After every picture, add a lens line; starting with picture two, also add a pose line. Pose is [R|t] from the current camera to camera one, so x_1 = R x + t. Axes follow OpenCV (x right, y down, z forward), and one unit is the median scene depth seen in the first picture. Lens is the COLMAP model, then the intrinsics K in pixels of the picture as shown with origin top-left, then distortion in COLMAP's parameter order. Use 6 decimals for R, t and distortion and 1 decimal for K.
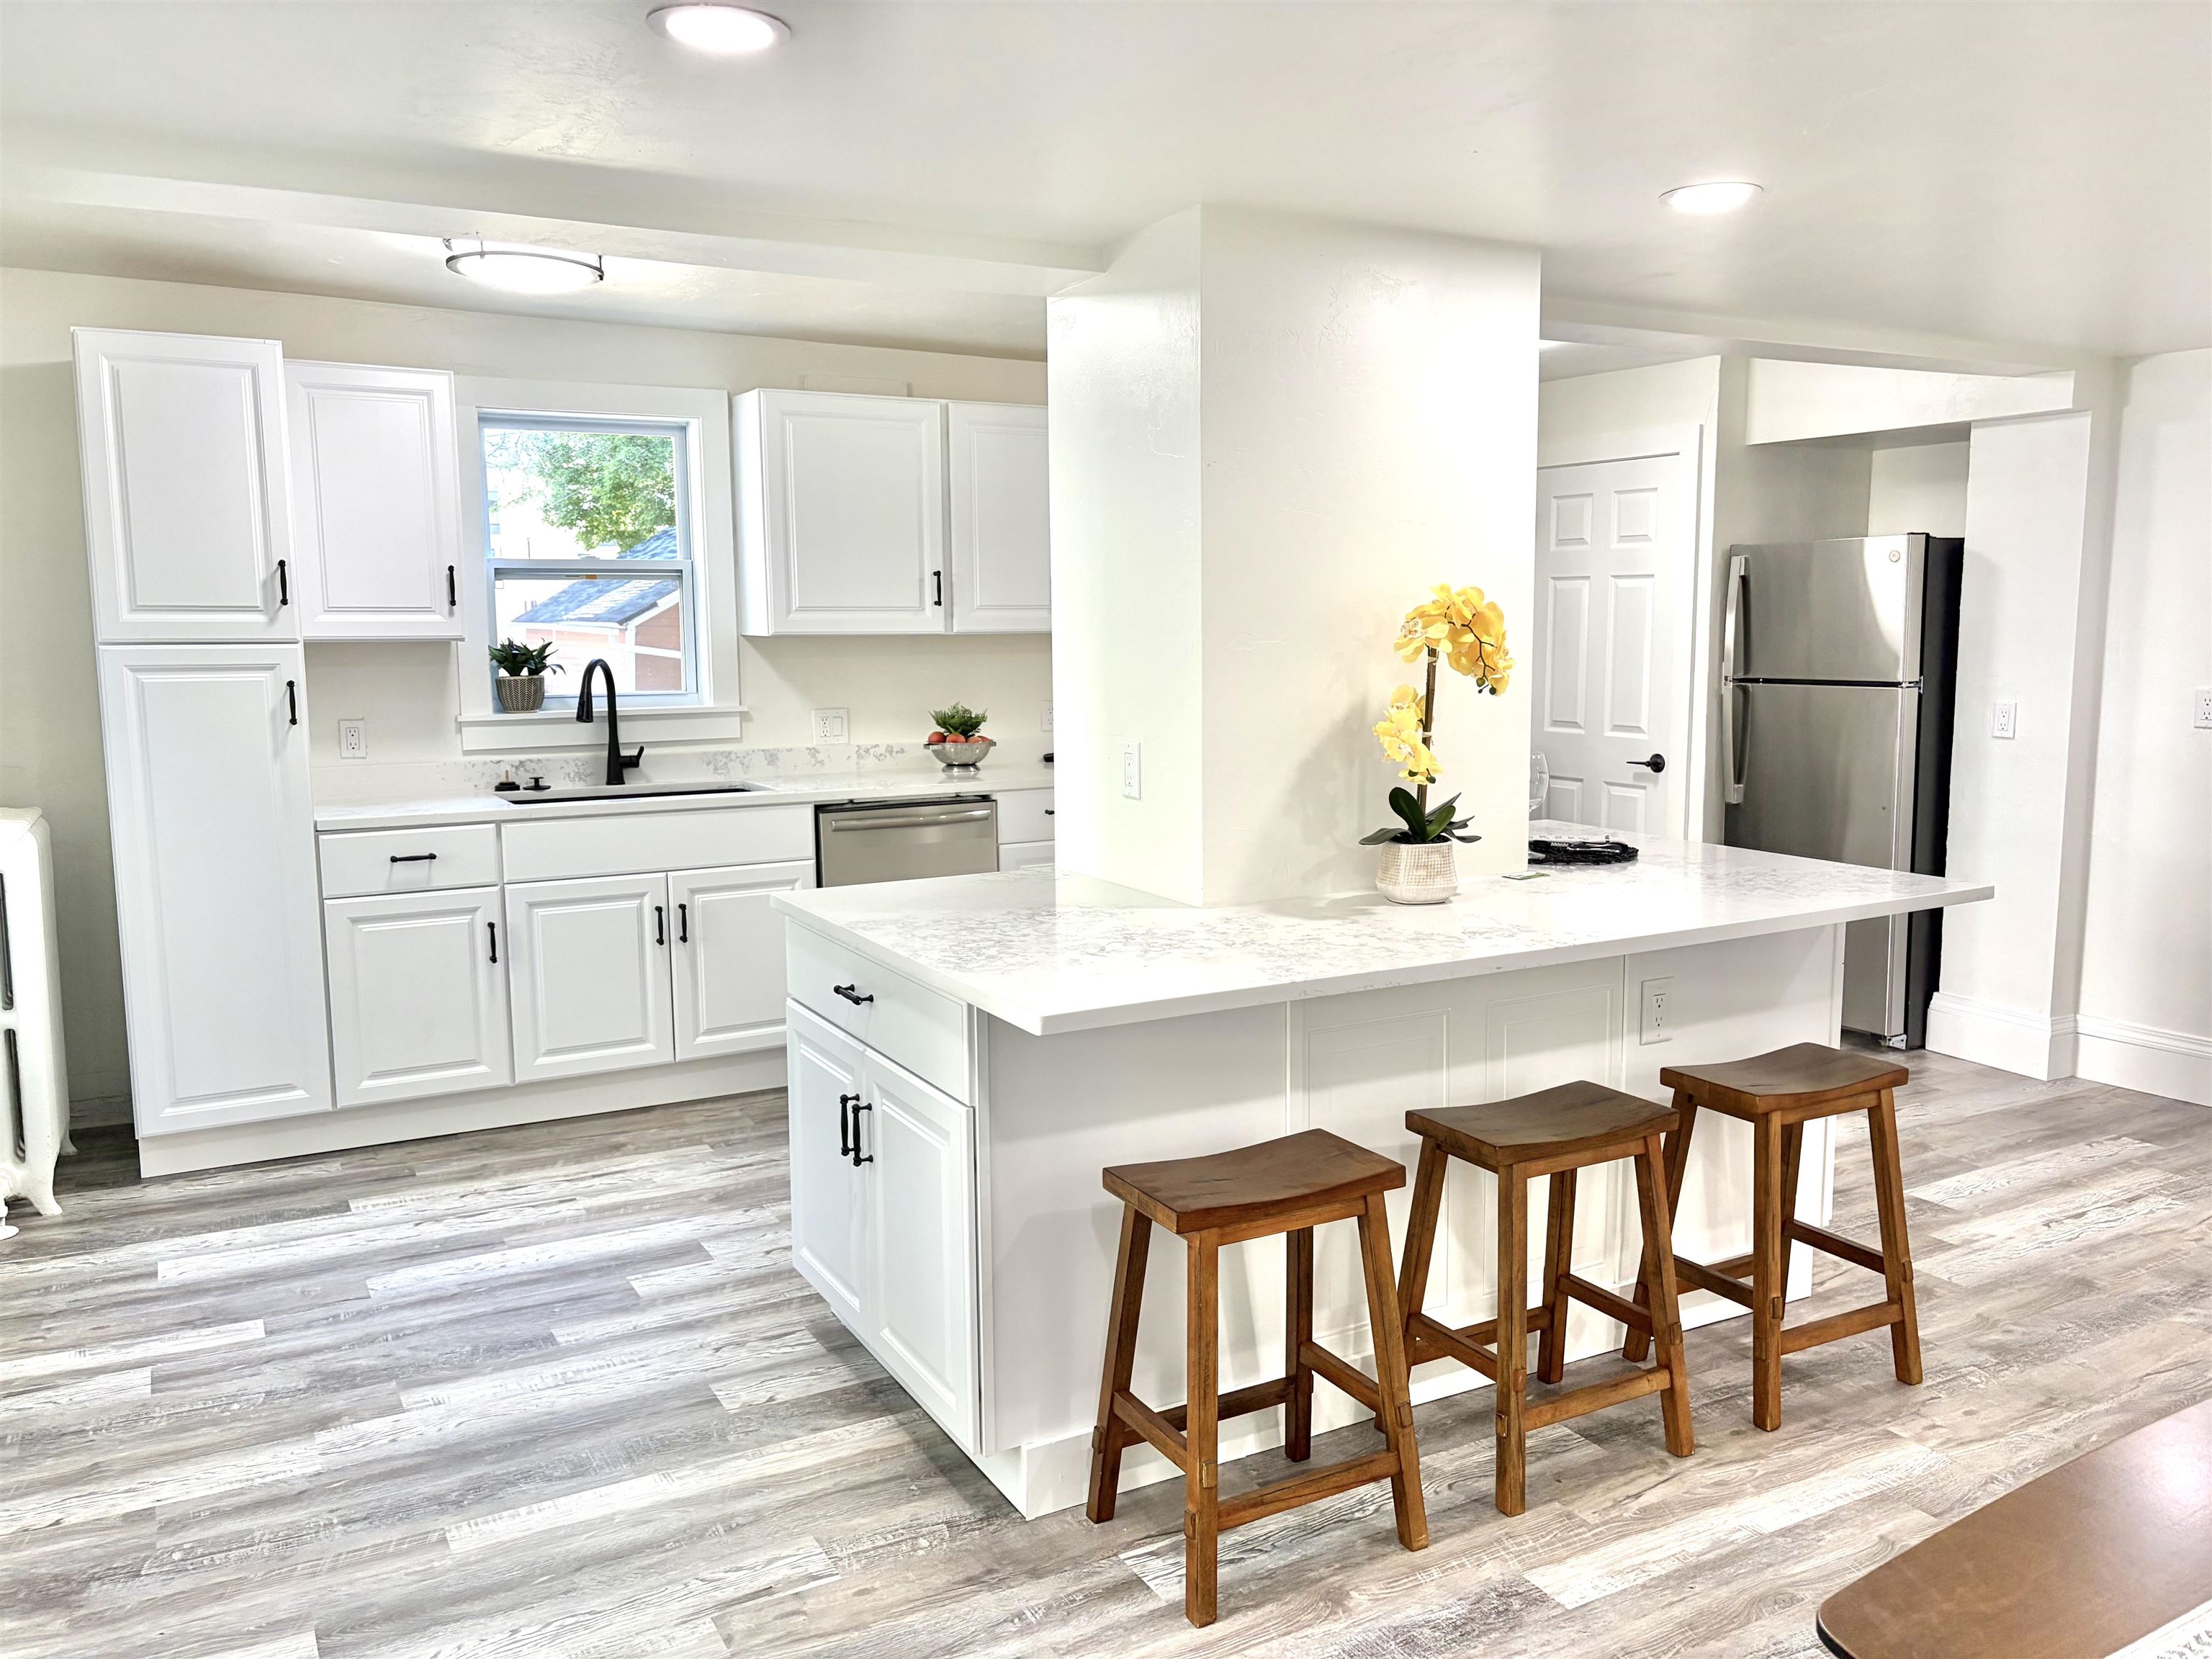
lens RADIAL K [[1686.4, 0, 1106.0], [0, 1686.4, 829.5], [0, 0, 1]] dist [0.003425, 0.075326]
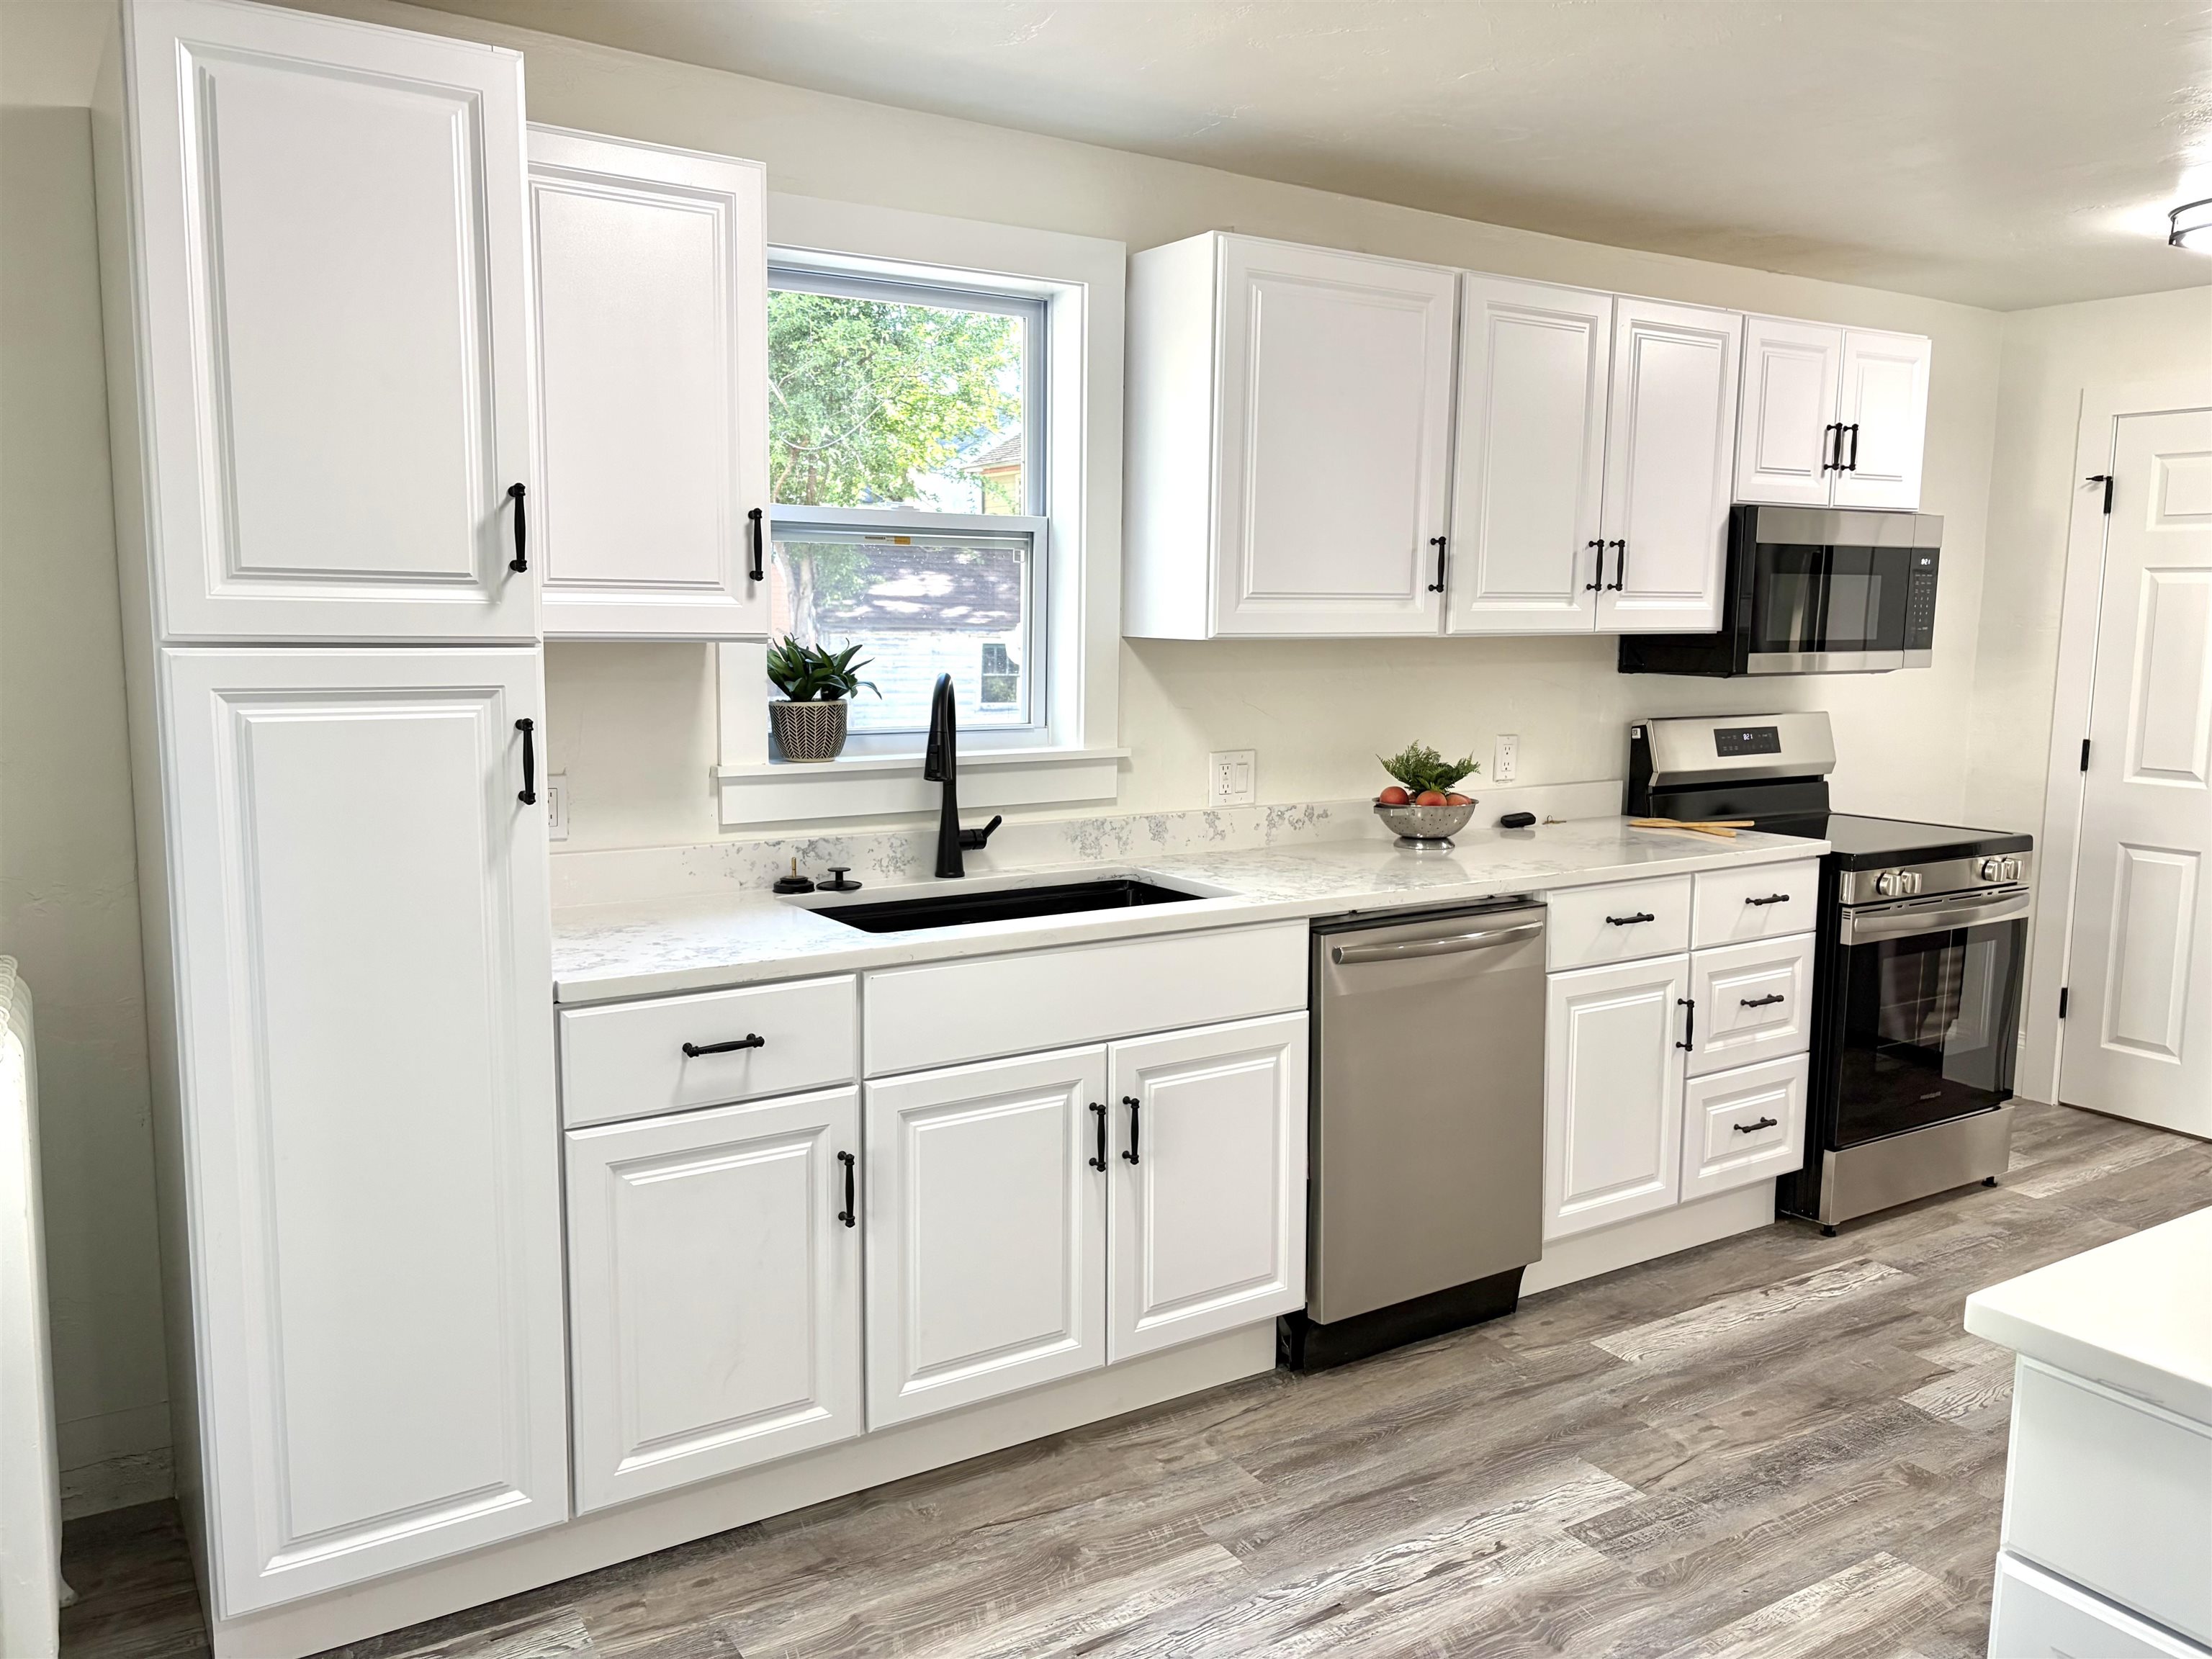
lens RADIAL K [[1671.9, 0, 1106.0], [0, 1671.9, 829.5], [0, 0, 1]] dist [0.057059, -0.039082]
pose [[0.997921, 0.008396, 0.063905, -0.298256], [-0.008643, 0.999956, 0.003597, -0.050907], [-0.063872, -0.004142, 0.997949, 0.422778]]
